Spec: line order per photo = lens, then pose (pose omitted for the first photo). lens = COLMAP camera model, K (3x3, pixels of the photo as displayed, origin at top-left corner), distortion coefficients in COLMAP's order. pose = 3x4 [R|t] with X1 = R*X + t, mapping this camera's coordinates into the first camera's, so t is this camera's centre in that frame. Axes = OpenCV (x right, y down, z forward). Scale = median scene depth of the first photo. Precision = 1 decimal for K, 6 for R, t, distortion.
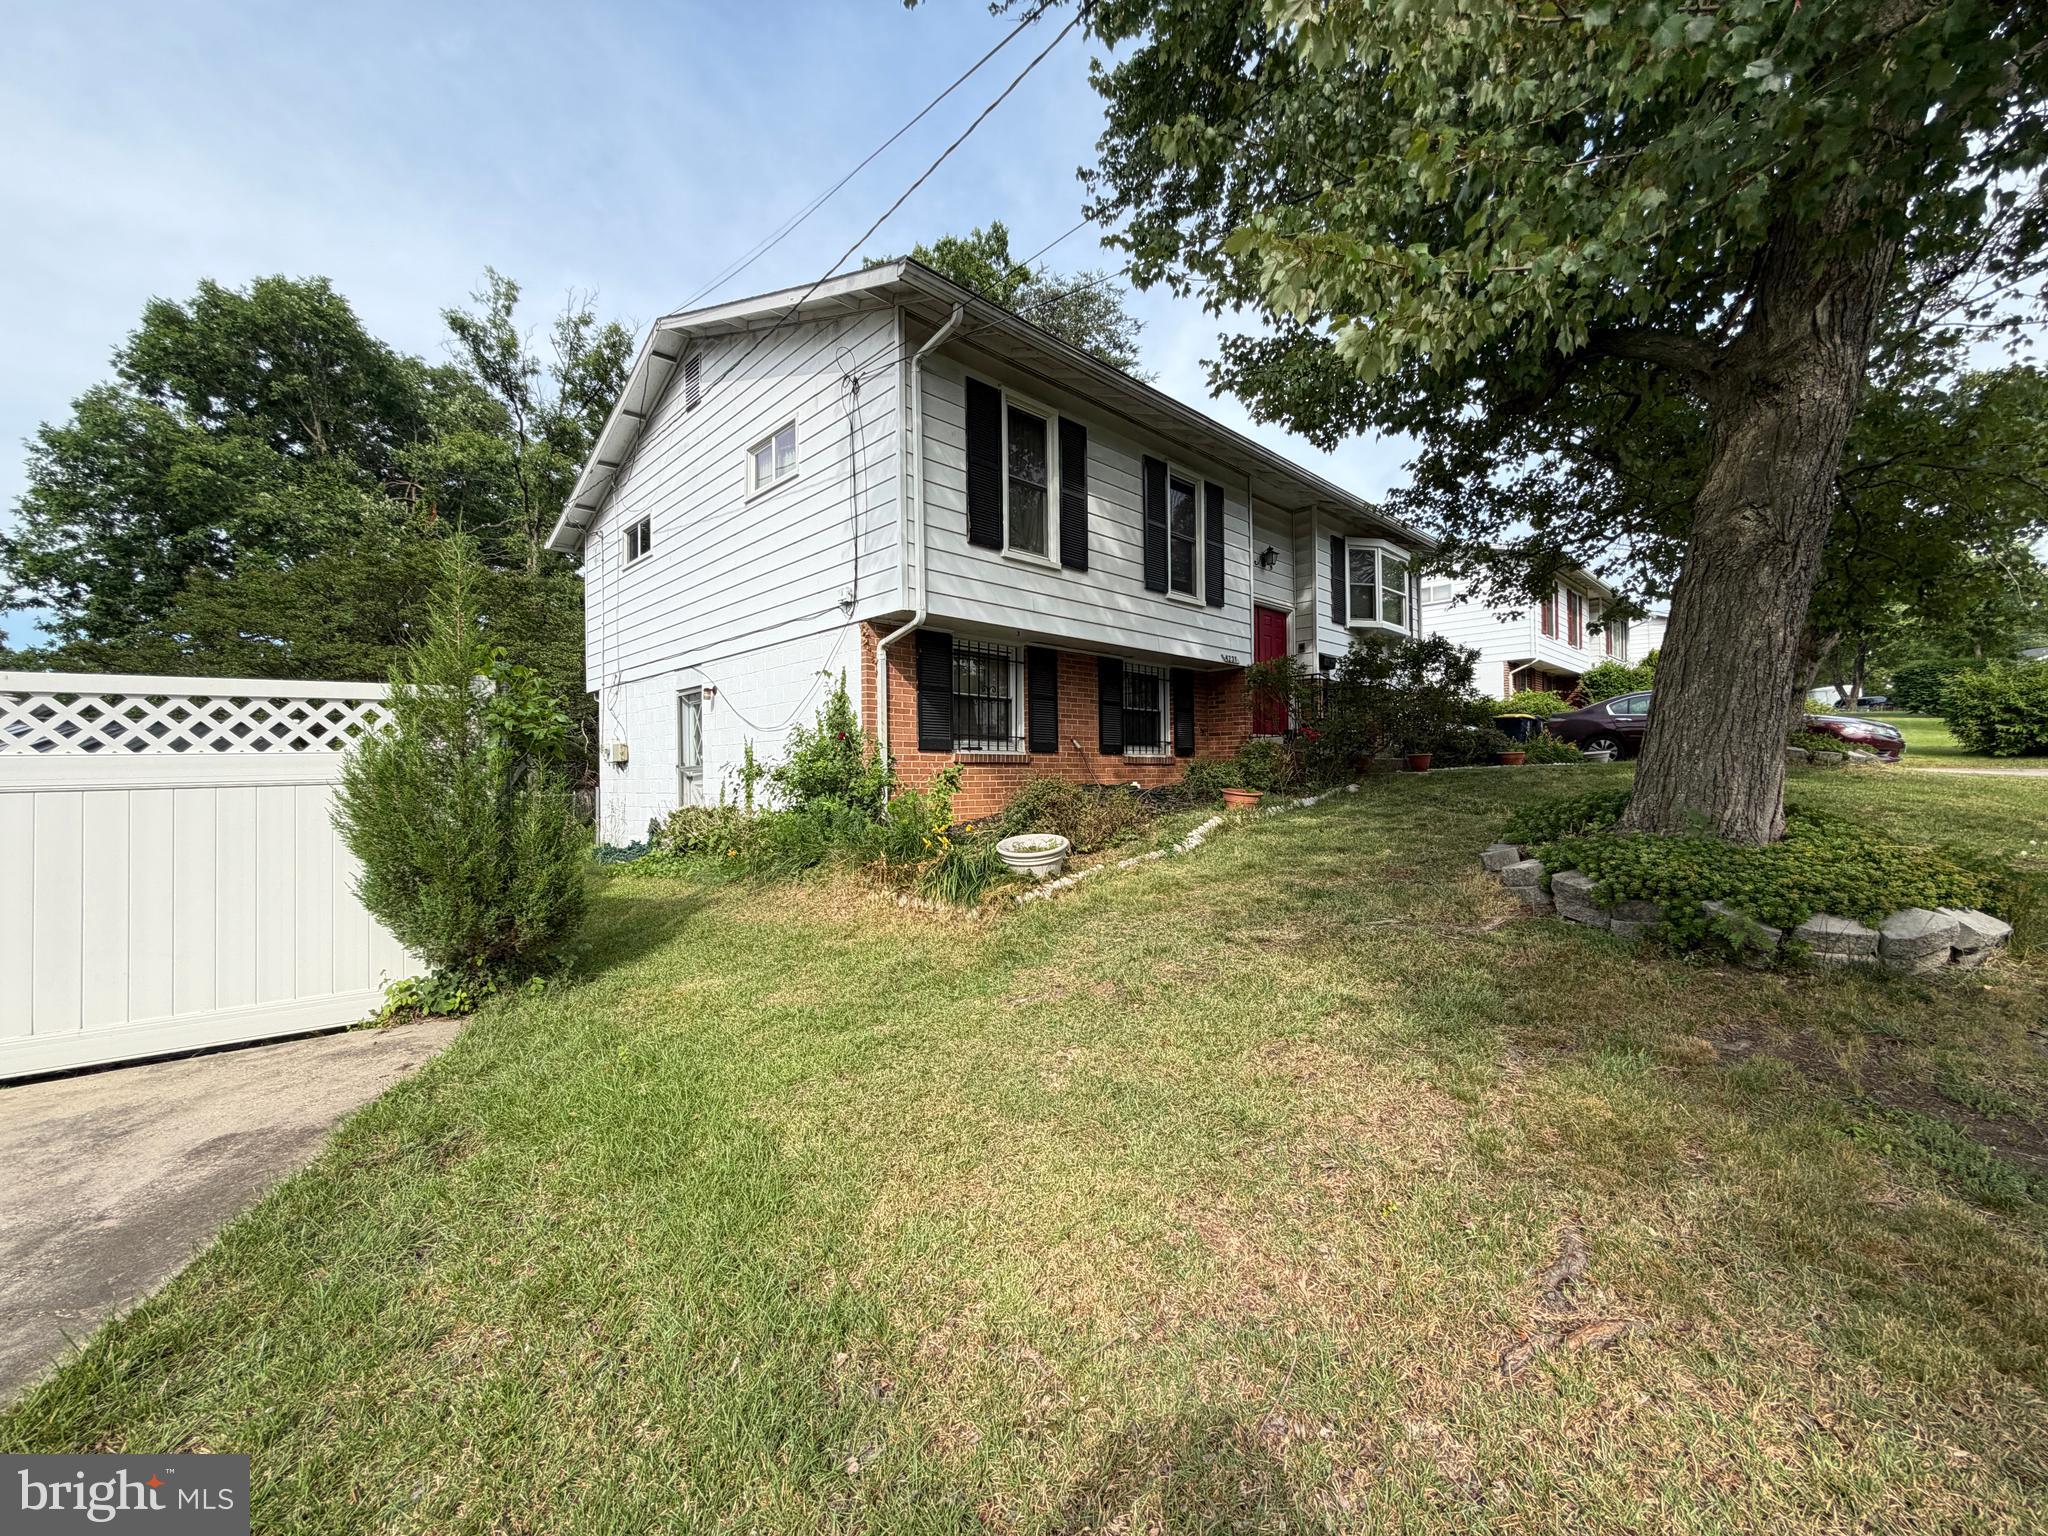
lens RADIAL K [[817.5, 0, 1017.5], [0, 817.5, 770.7], [0, 0, 1]] dist [0.001232, -0.000156]
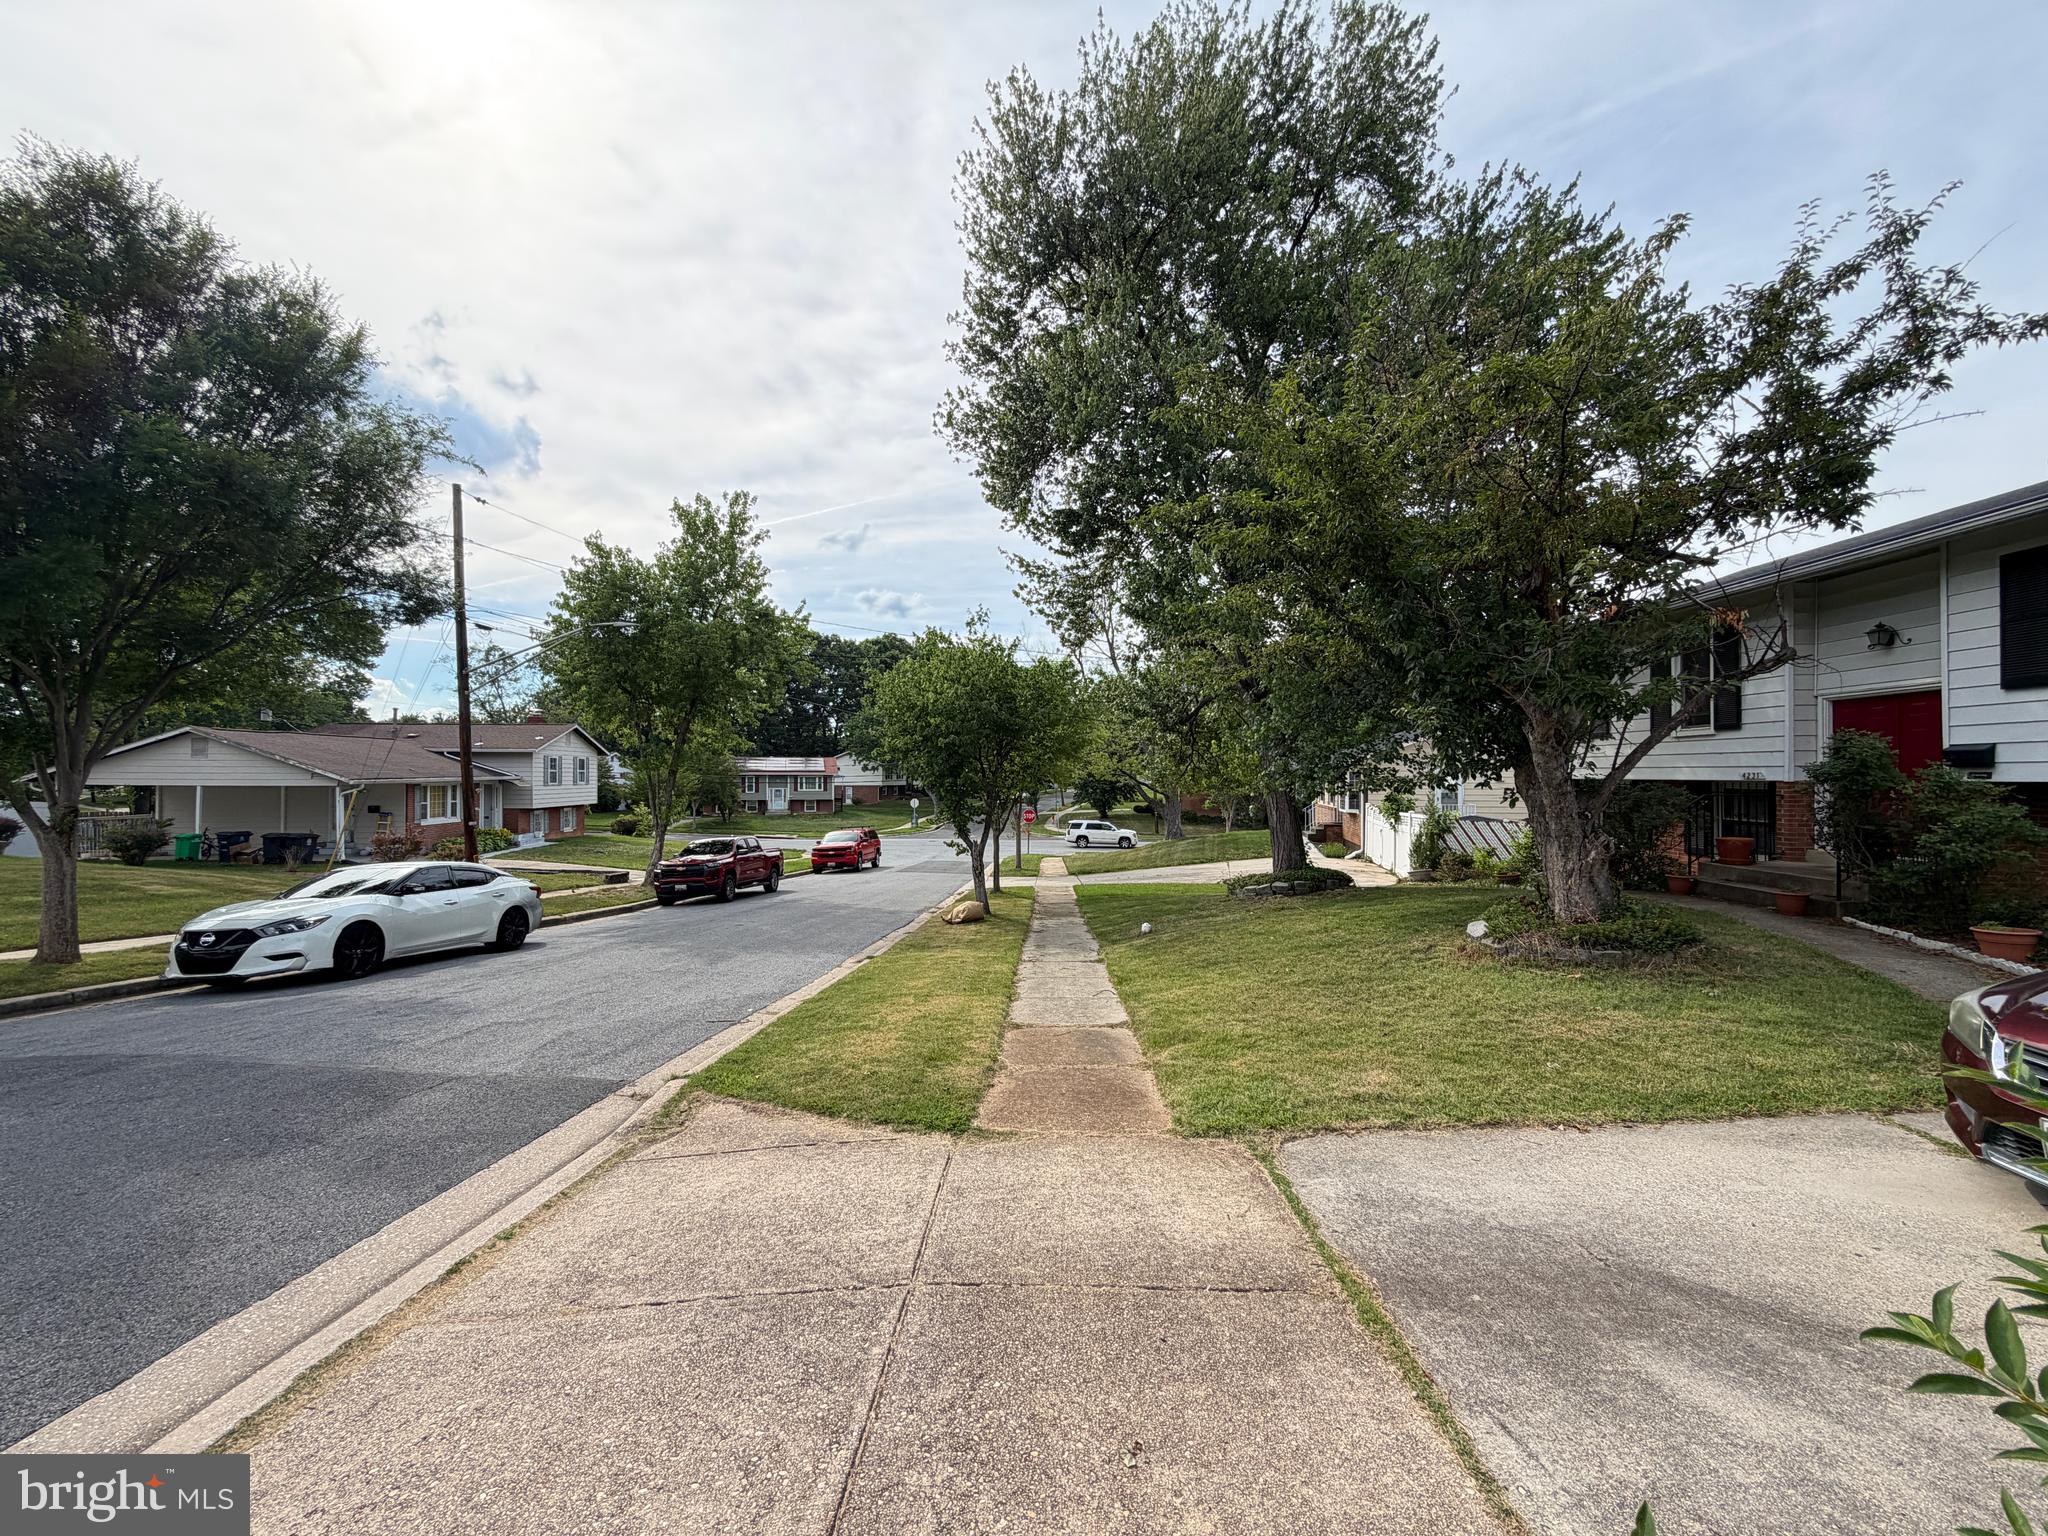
lens RADIAL K [[817.5, 0, 1017.5], [0, 817.5, 770.7], [0, 0, 1]] dist [0.001232, -0.000156]
pose [[-0.721314, 0.005424, -0.692587, 1.695076], [0.014554, 0.999867, -0.007327, -0.151795], [0.692455, -0.015365, -0.721297, 1.123756]]
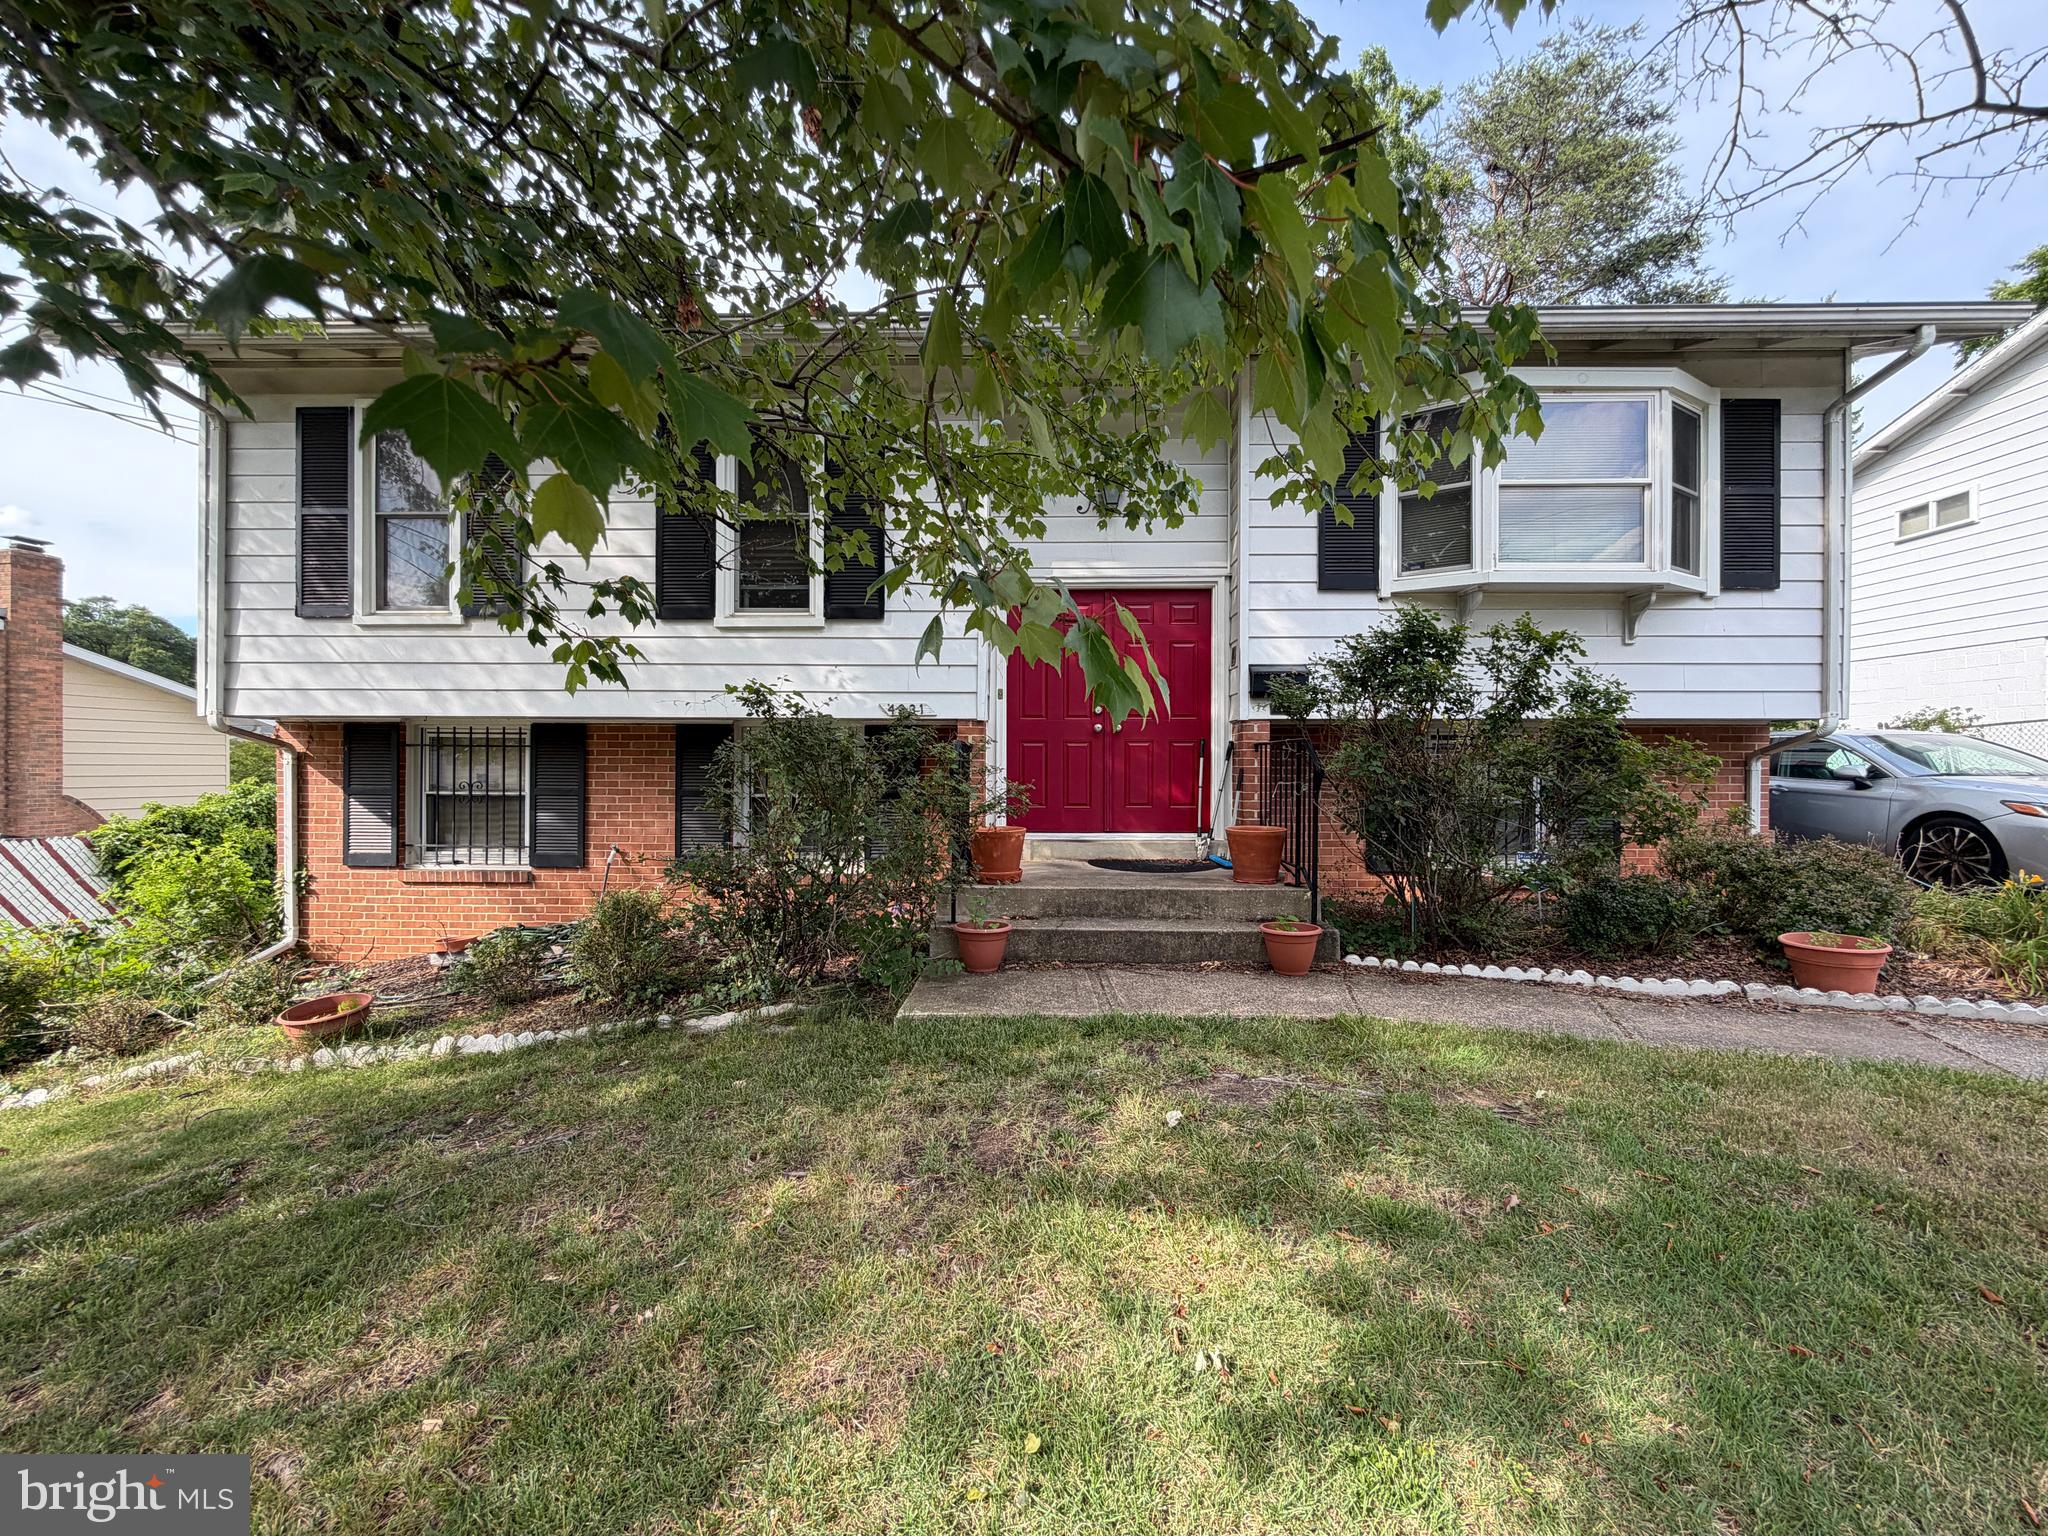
lens RADIAL K [[817.5, 0, 1017.5], [0, 817.5, 770.7], [0, 0, 1]] dist [0.001232, -0.000156]
pose [[0.706164, 0.016389, -0.707858, 0.720127], [-0.004469, 0.999815, 0.018690, -0.107070], [0.708034, -0.010035, 0.706107, 0.670446]]
